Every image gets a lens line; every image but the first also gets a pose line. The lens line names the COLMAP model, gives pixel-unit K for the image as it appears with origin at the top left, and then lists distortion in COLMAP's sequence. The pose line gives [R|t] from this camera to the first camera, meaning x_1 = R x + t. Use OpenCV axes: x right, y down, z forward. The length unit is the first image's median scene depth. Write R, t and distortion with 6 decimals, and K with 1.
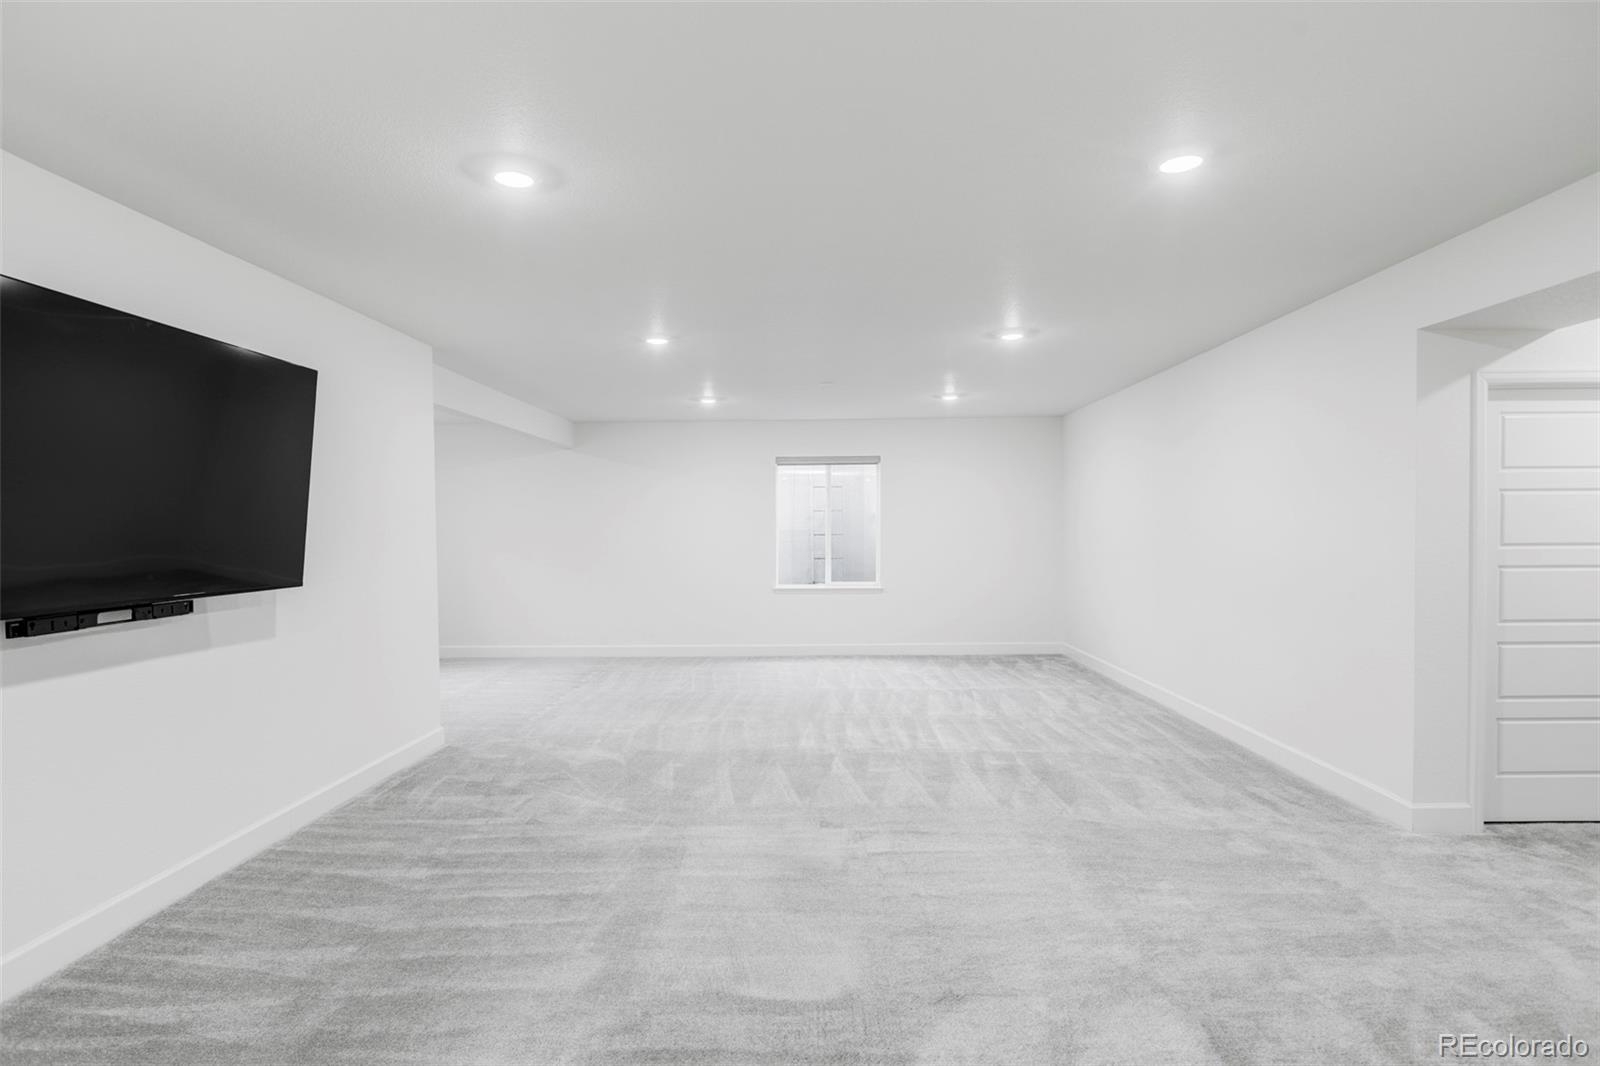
lens RADIAL K [[838.1, 0, 800.0], [0, 838.1, 533.0], [0, 0, 1]] dist [0.000516, -0.000682]
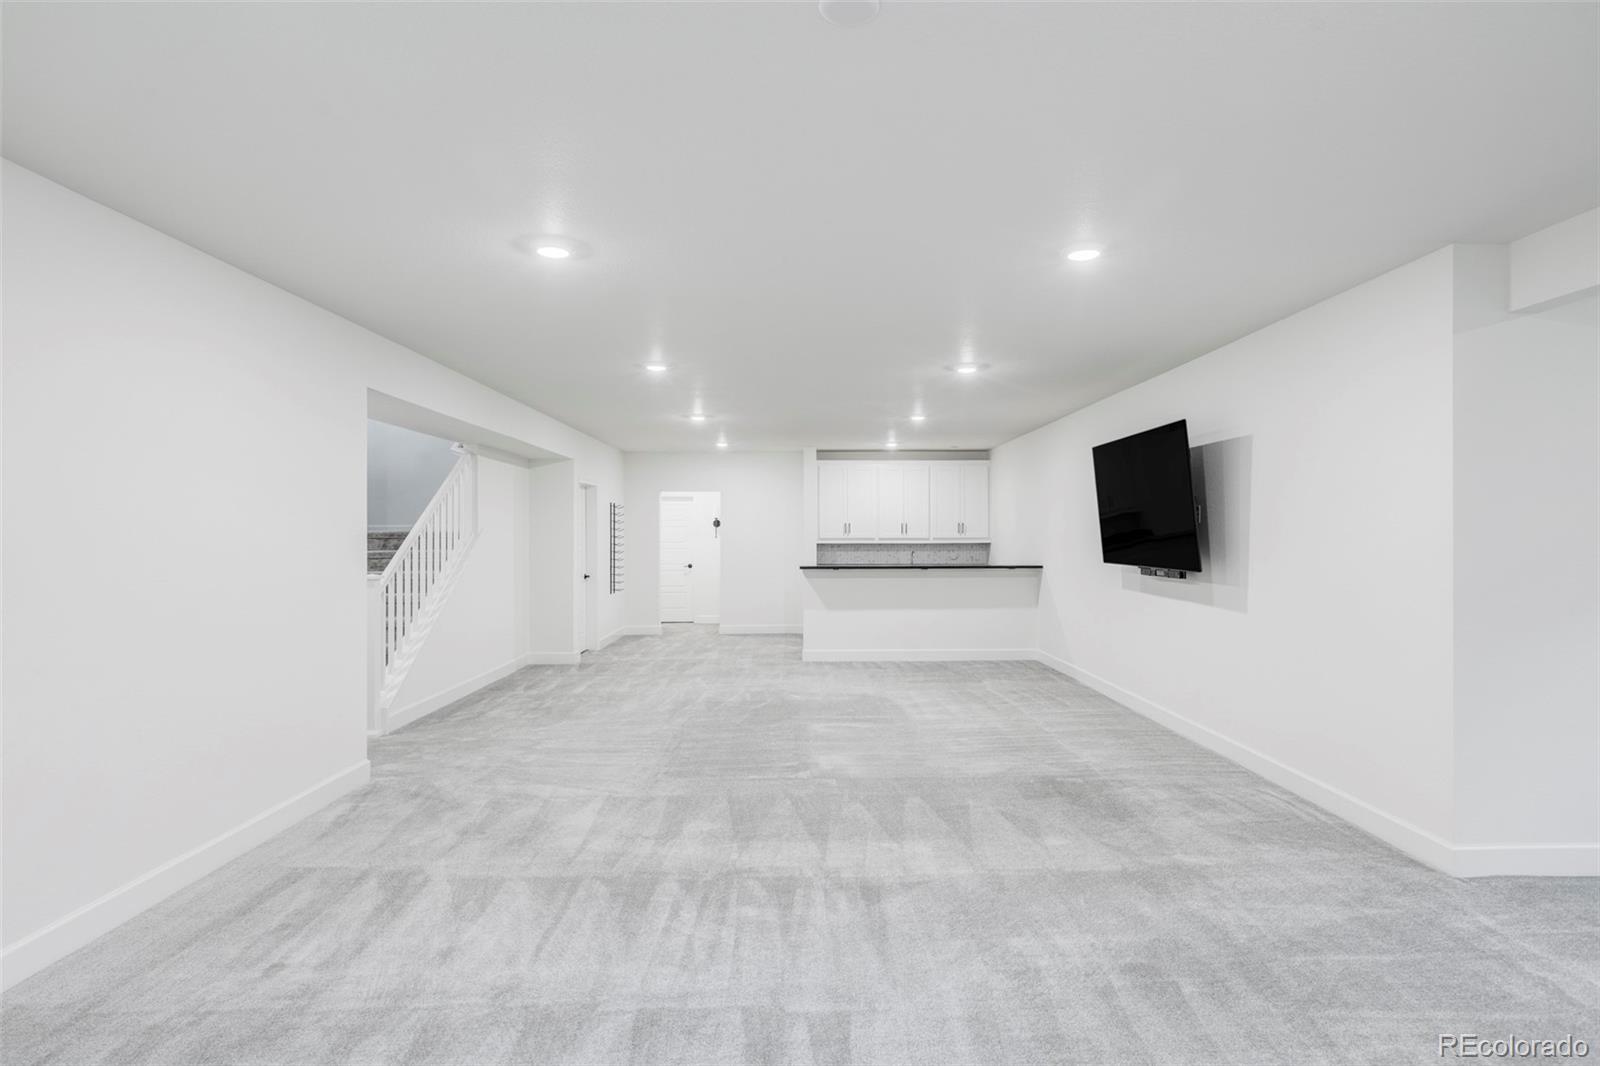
lens RADIAL K [[863.3, 0, 800.0], [0, 863.3, 533.0], [0, 0, 1]] dist [0.381278, -0.000074]
pose [[0.999653, 0.006994, 0.025387, -0.006528], [-0.006915, 0.999971, -0.003195, -0.004877], [-0.025409, 0.003018, 0.999673, -0.231812]]
